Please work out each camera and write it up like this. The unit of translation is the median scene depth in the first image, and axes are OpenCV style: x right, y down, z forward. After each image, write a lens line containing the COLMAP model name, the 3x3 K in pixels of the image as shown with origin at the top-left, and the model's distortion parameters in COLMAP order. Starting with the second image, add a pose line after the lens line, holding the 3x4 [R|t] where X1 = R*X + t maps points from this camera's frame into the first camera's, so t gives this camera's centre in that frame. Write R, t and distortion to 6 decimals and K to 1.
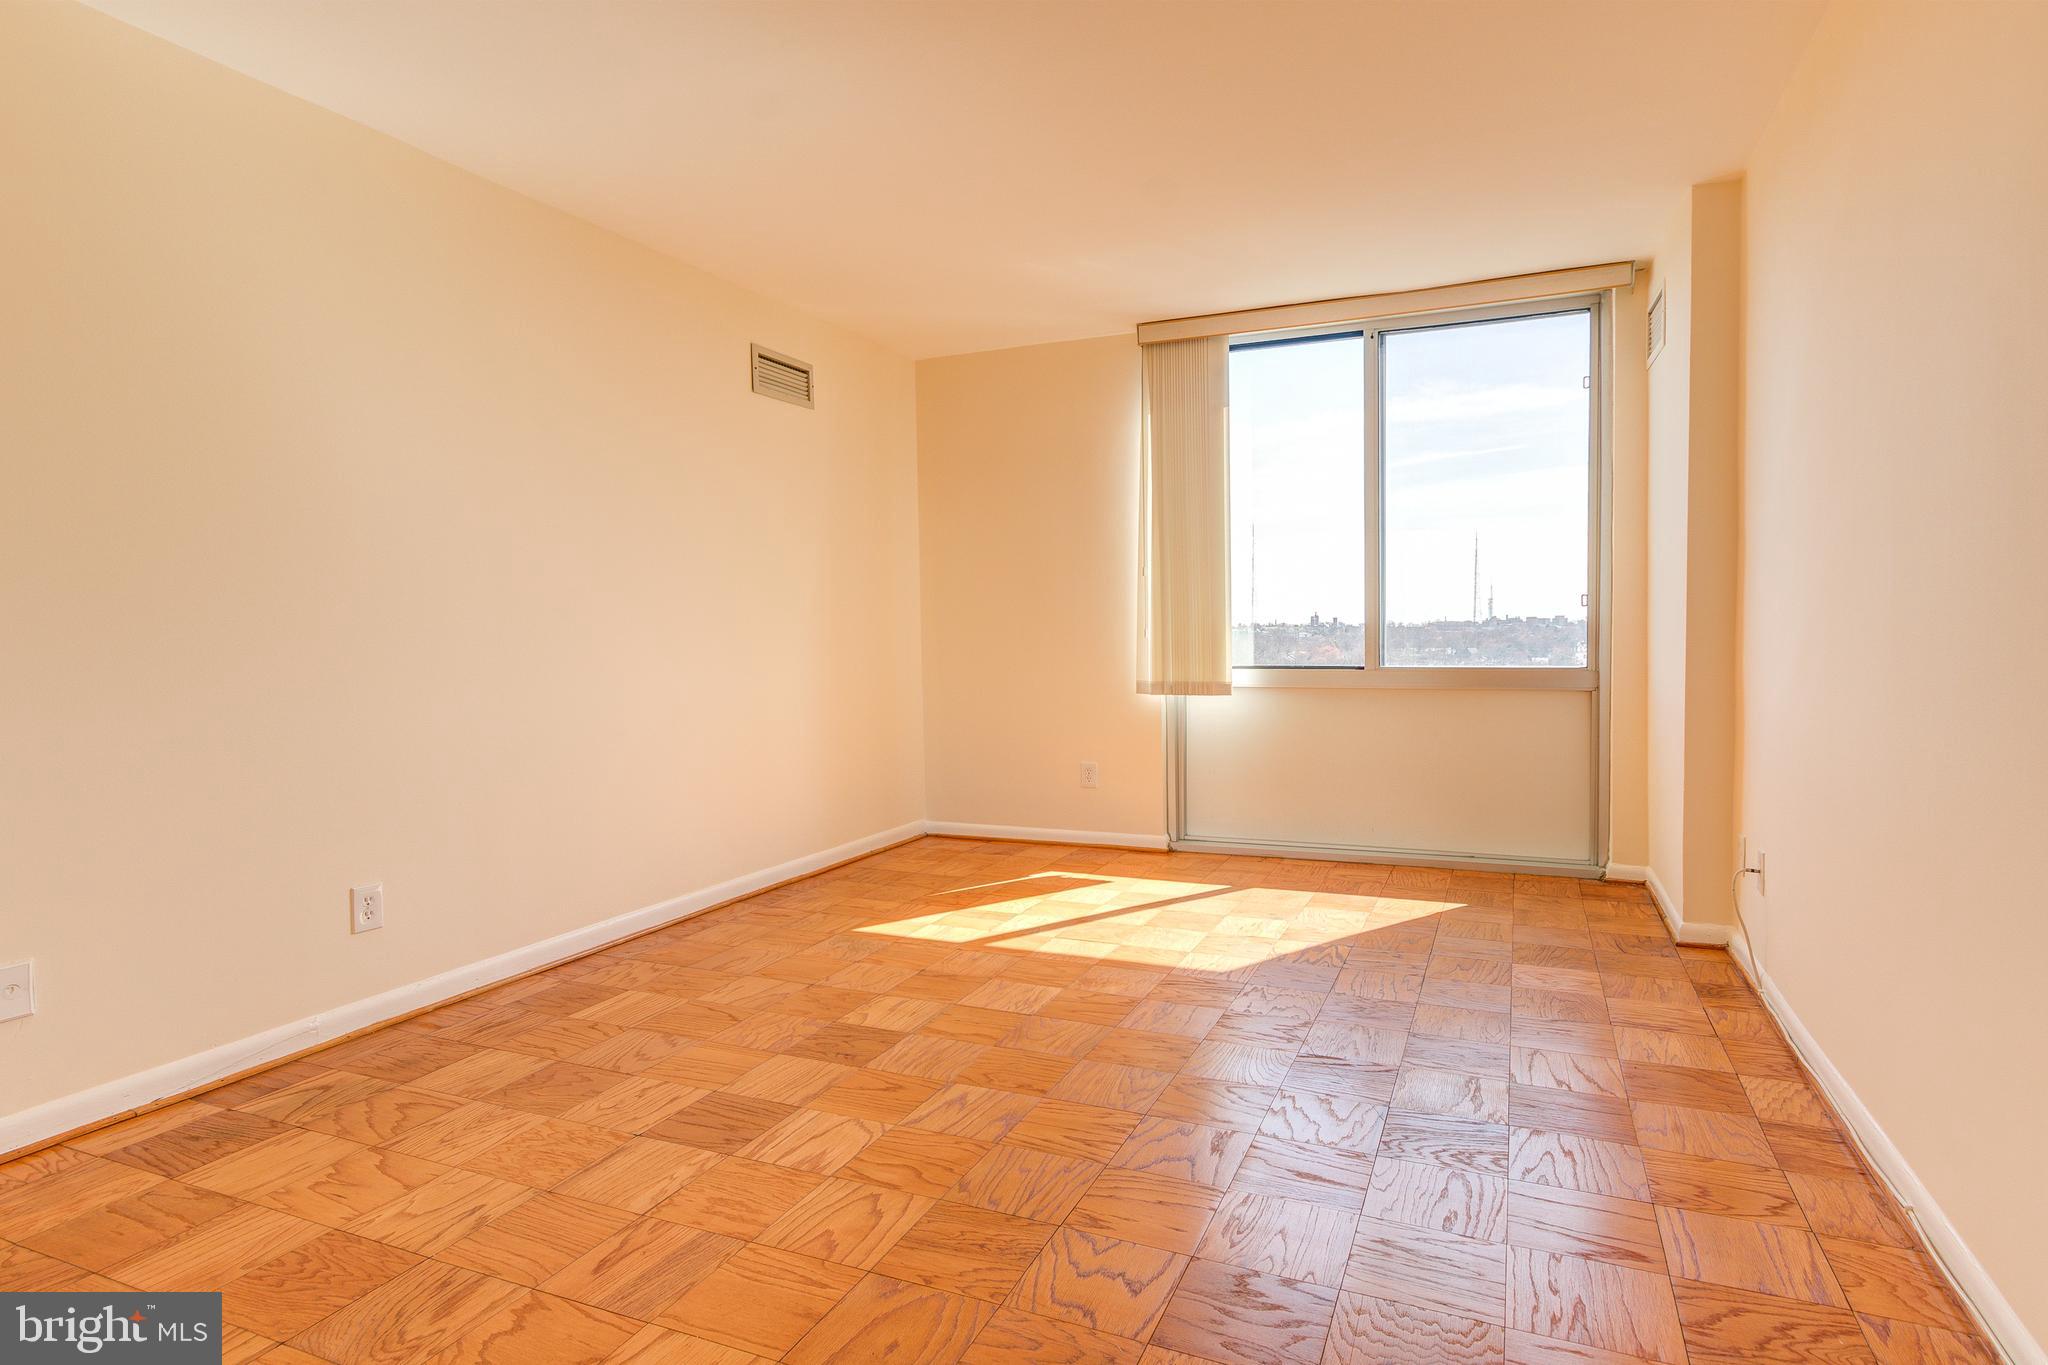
lens RADIAL K [[1072.2, 0, 1032.6], [0, 1072.2, 673.2], [0, 0, 1]] dist [0.000859, 0.006332]
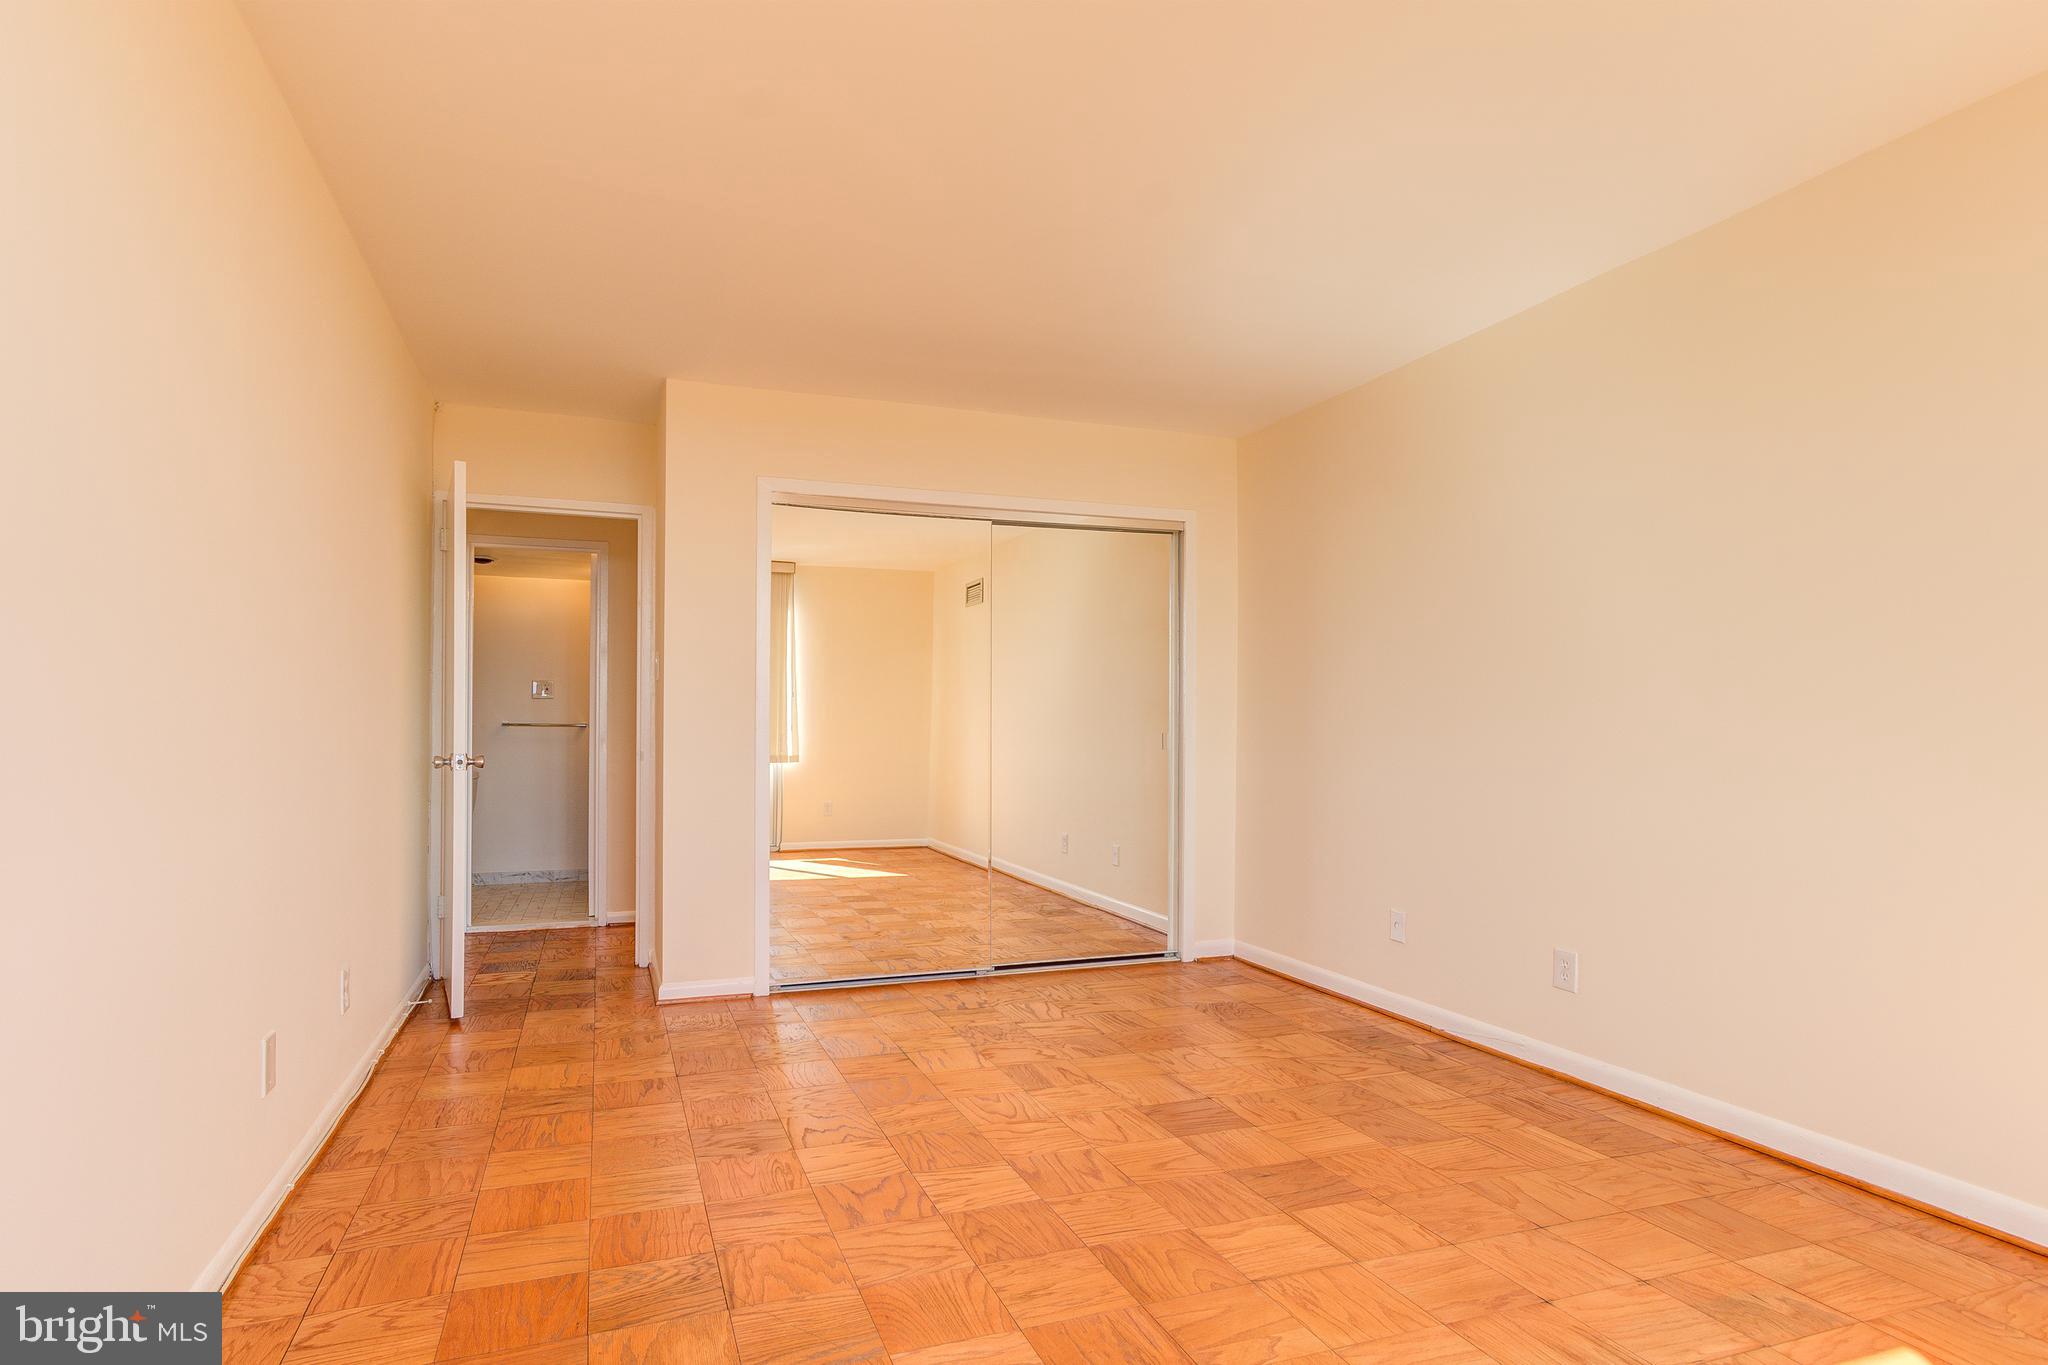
lens RADIAL K [[1072.2, 0, 996.7], [0, 1072.2, 729.8], [0, 0, 1]] dist [0.000859, 0.006332]
pose [[-0.711844, 0.008707, -0.702283, 0.744012], [-0.022212, 0.999144, 0.034902, -0.077738], [0.701986, 0.040444, -0.711041, 1.672420]]
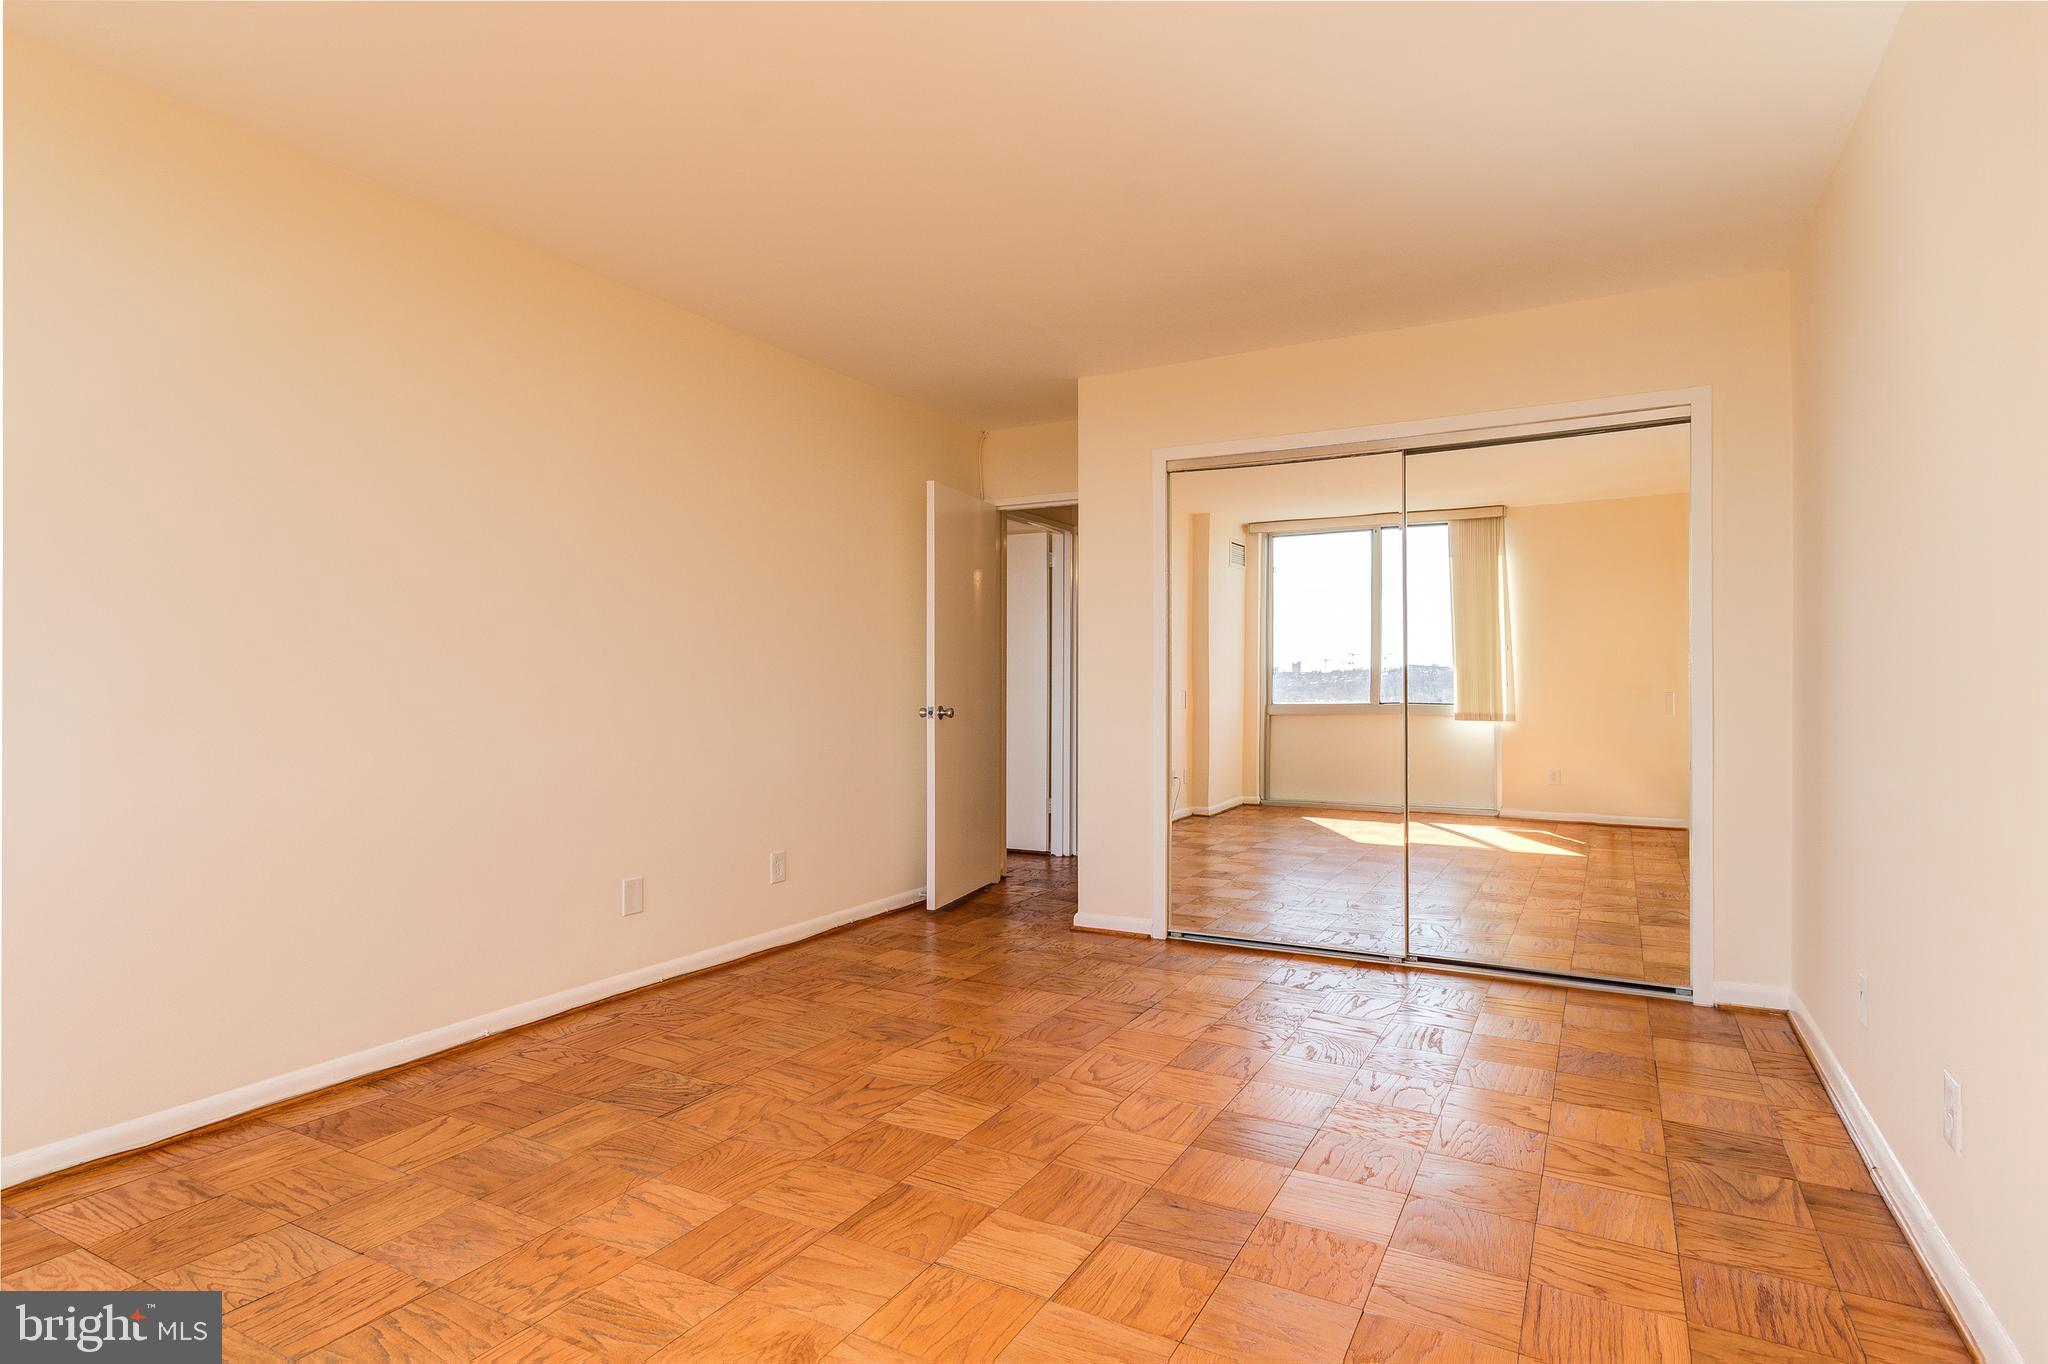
lens RADIAL K [[1072.2, 0, 1047.7], [0, 1072.2, 673.6], [0, 0, 1]] dist [0.000859, 0.006332]
pose [[-0.998251, 0.010205, 0.058227, -0.142015], [0.011878, 0.999524, 0.028467, -0.086400], [-0.057909, 0.029109, -0.997897, 2.028662]]
